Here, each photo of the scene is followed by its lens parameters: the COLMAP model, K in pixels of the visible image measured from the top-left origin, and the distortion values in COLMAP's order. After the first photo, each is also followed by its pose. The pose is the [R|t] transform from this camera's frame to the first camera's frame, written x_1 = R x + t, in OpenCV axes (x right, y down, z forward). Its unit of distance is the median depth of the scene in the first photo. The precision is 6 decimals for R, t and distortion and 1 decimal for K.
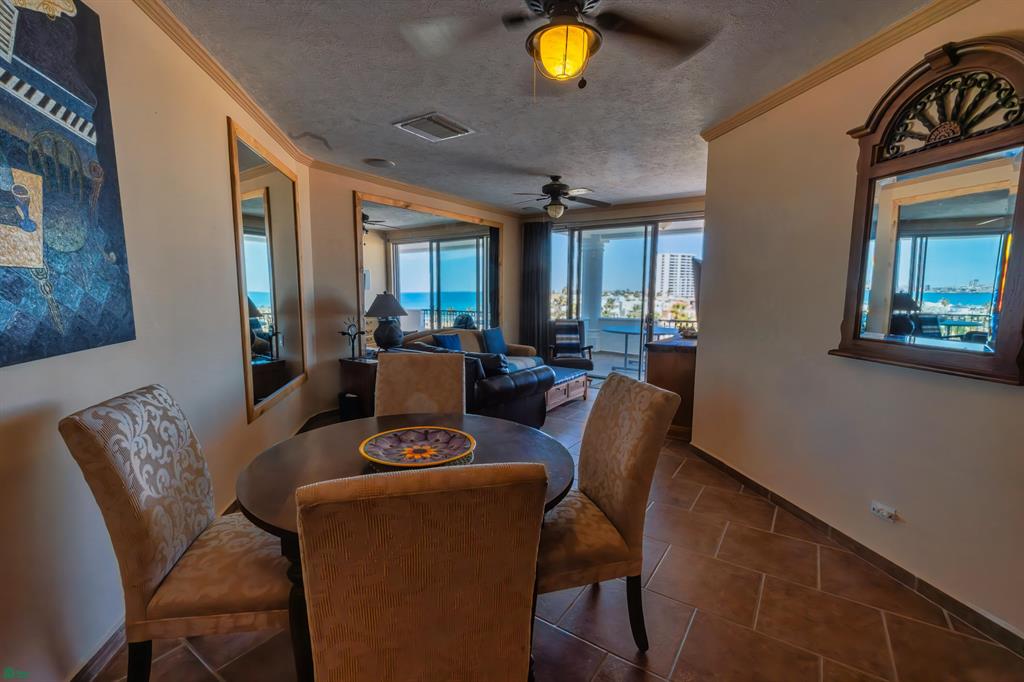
lens RADIAL K [[423.2, 0, 507.2], [0, 423.2, 342.5], [0, 0, 1]] dist [0.001095, -0.003138]
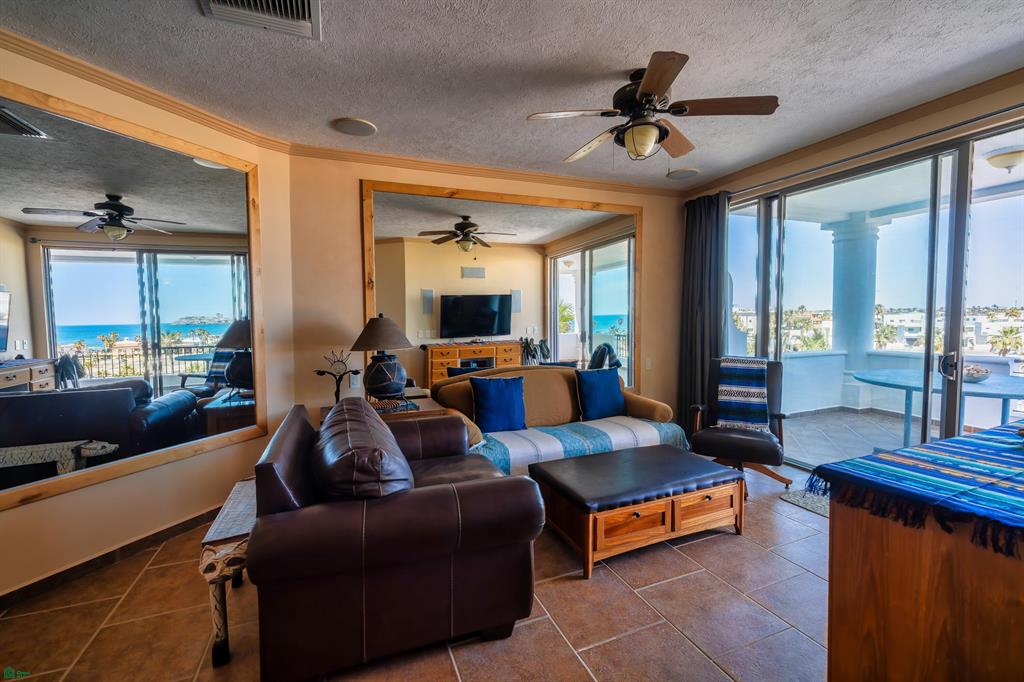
lens RADIAL K [[423.2, 0, 507.2], [0, 423.2, 342.5], [0, 0, 1]] dist [0.001095, -0.003138]
pose [[0.843161, 0.016452, -0.537410, 0.253960], [-0.046459, 0.998023, -0.042339, -0.053626], [0.535651, 0.060666, 0.842258, 0.529339]]
